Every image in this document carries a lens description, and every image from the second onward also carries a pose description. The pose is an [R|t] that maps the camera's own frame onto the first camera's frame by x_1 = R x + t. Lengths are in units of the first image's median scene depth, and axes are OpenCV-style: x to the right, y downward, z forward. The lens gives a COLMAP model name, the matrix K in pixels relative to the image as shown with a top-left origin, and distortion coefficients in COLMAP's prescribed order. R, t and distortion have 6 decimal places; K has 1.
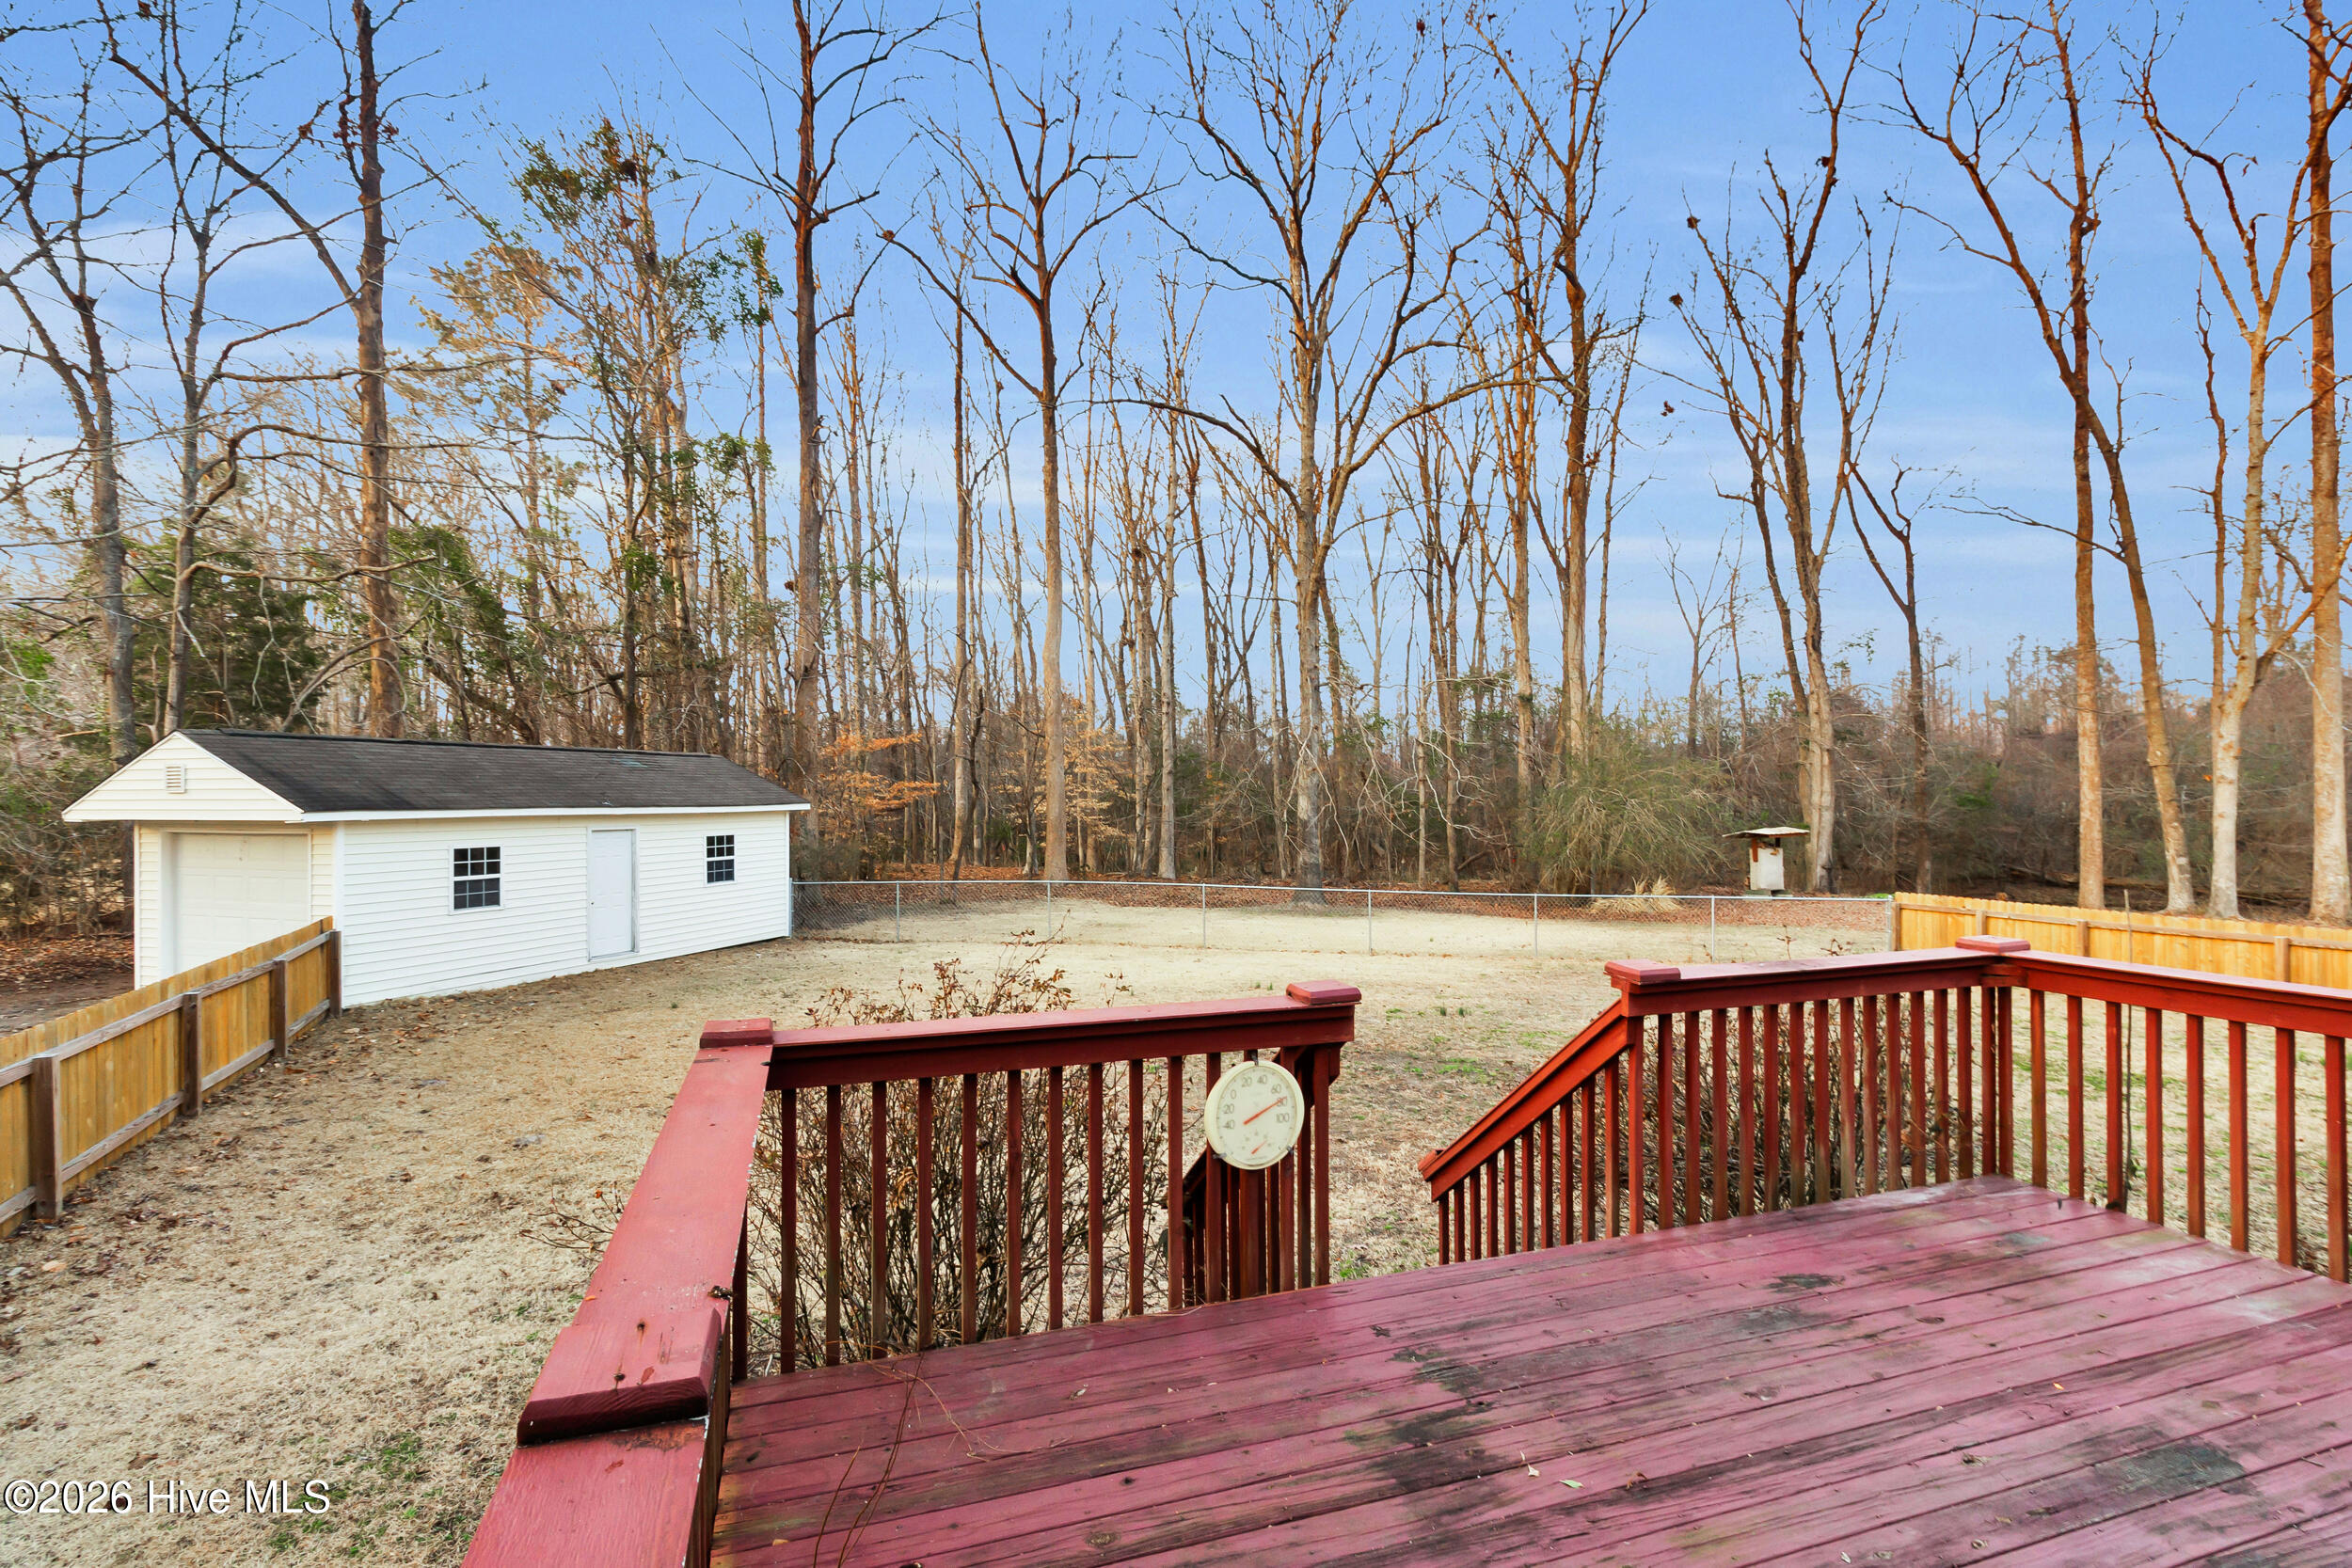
lens RADIAL K [[1122.1, 0, 1176.0], [0, 1122.1, 784.0], [0, 0, 1]] dist [0.031494, -0.009123]
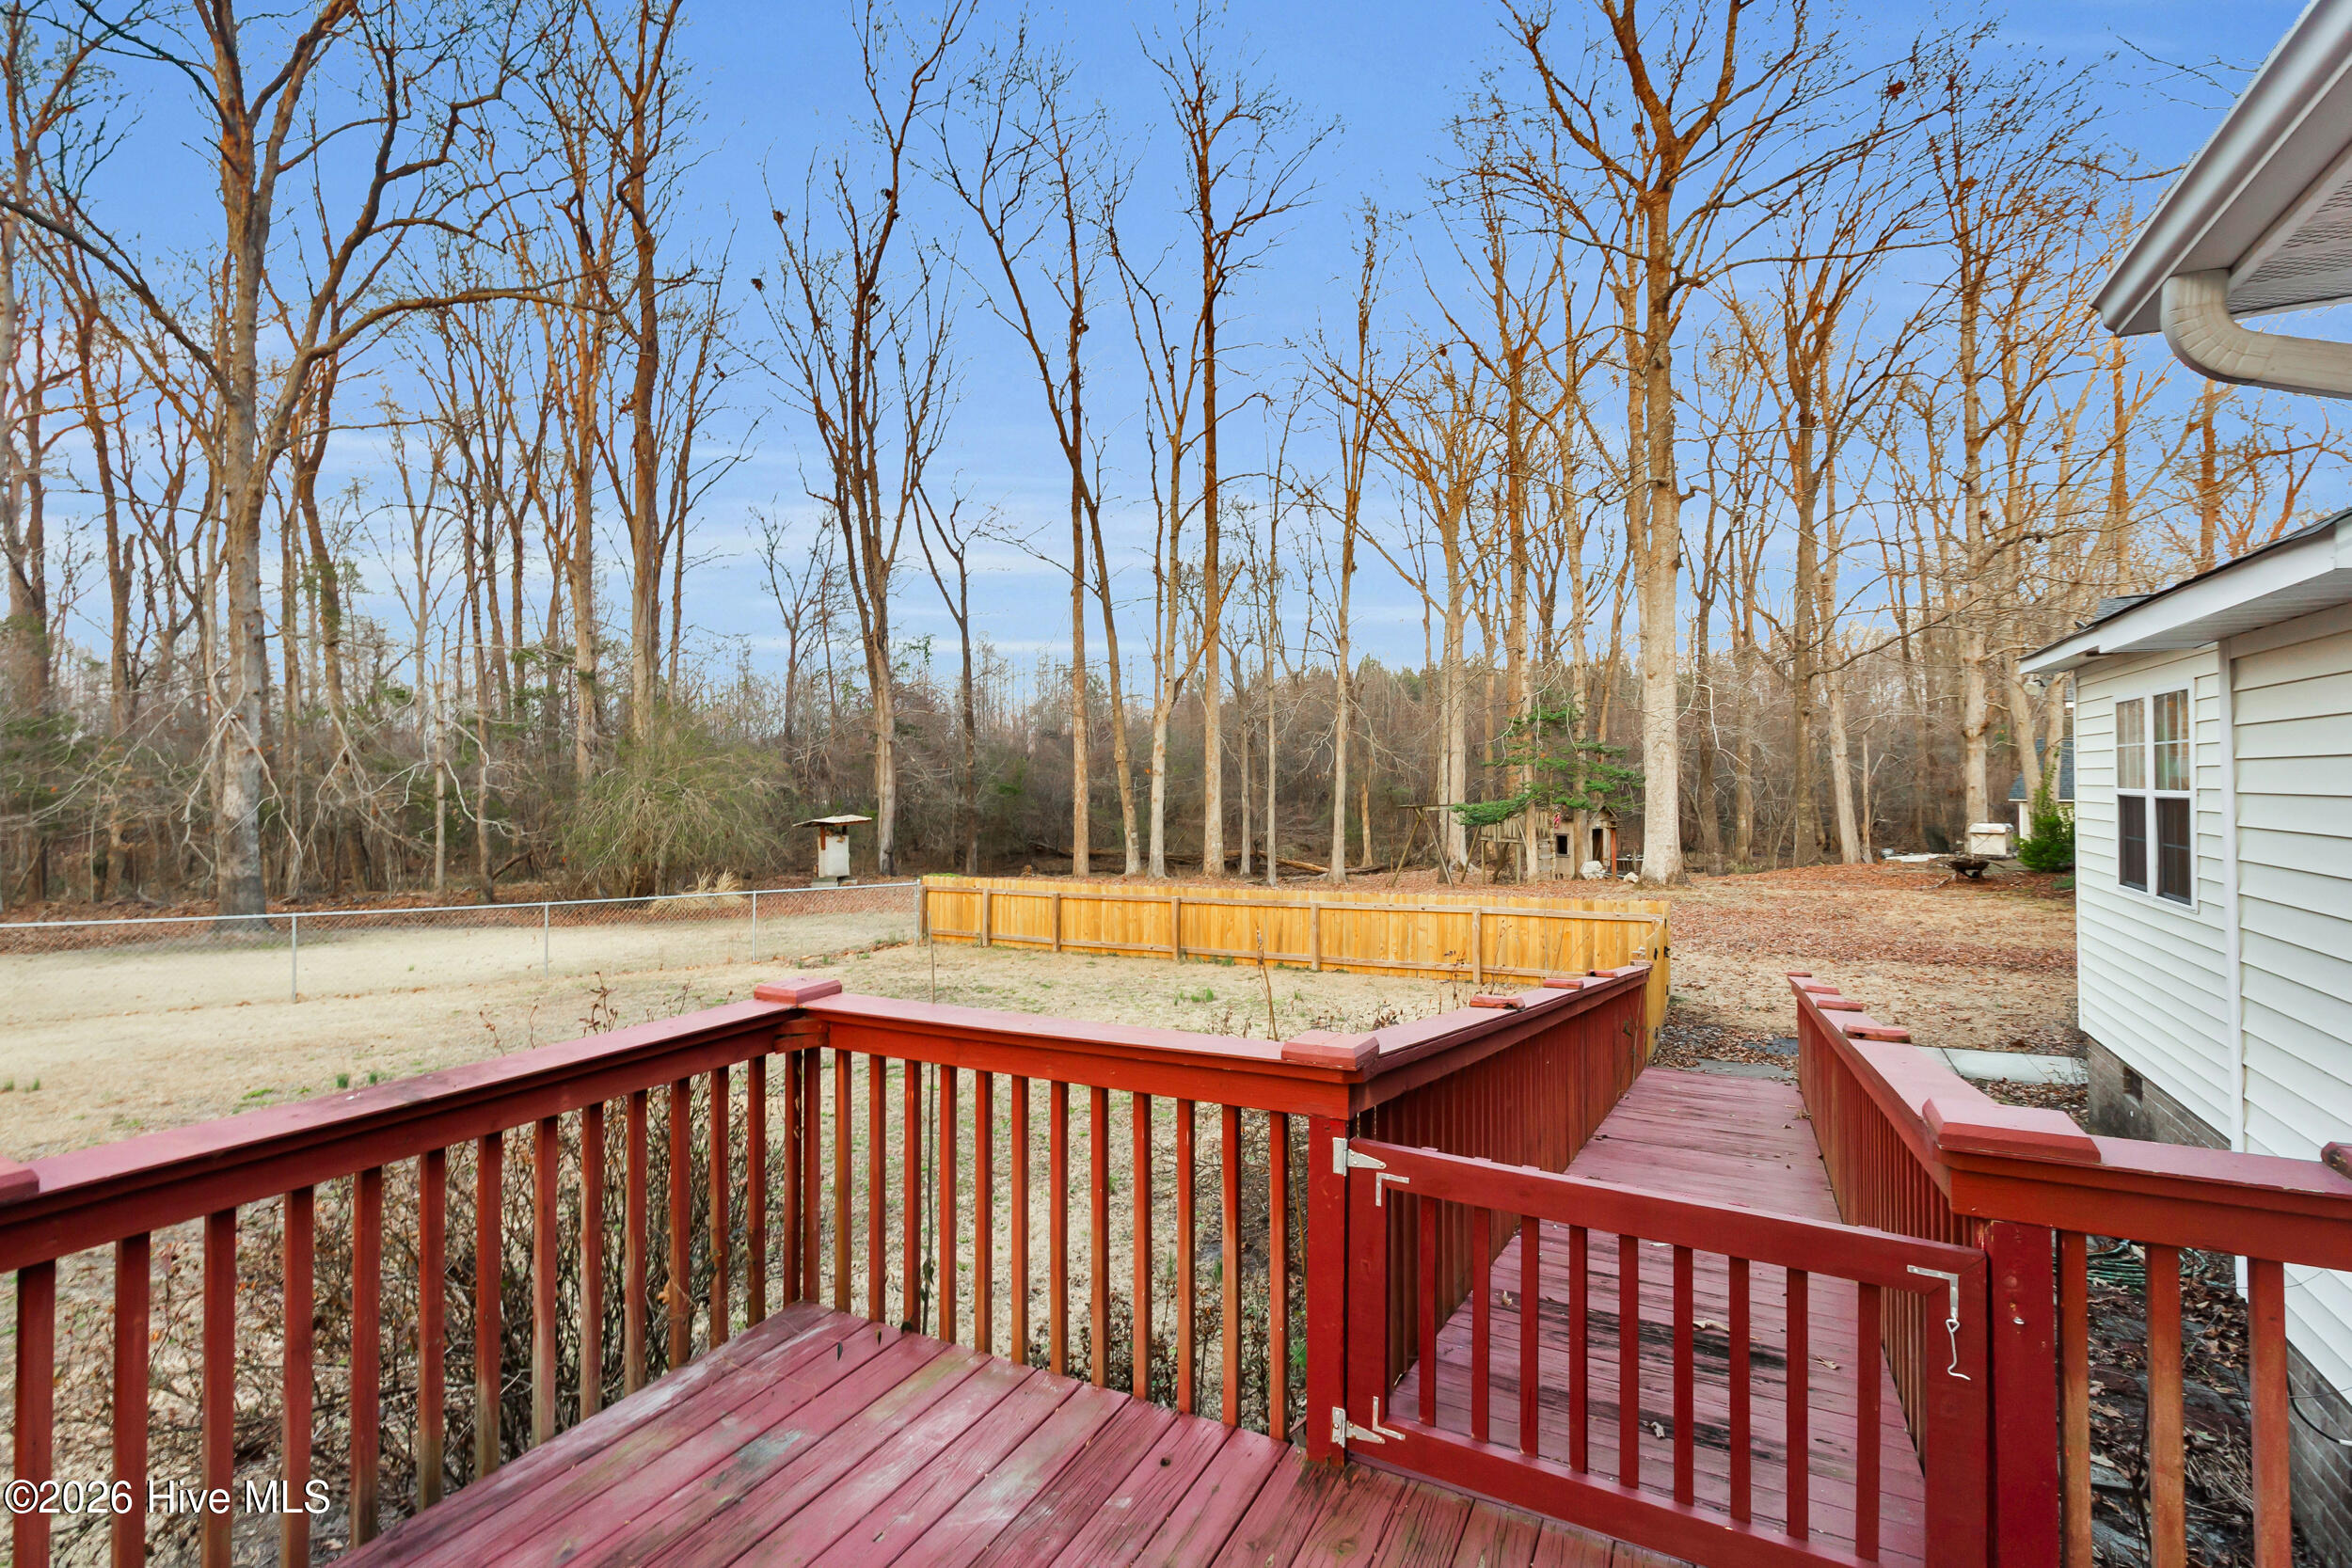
lens RADIAL K [[1068.4, 0, 1176.0], [0, 1068.4, 784.0], [0, 0, 1]] dist [0.000668, 0.000418]
pose [[0.738287, 0.000208, 0.674487, 0.095678], [-0.007073, 0.999947, 0.007433, -0.000048], [-0.674450, -0.010258, 0.738250, 0.072425]]
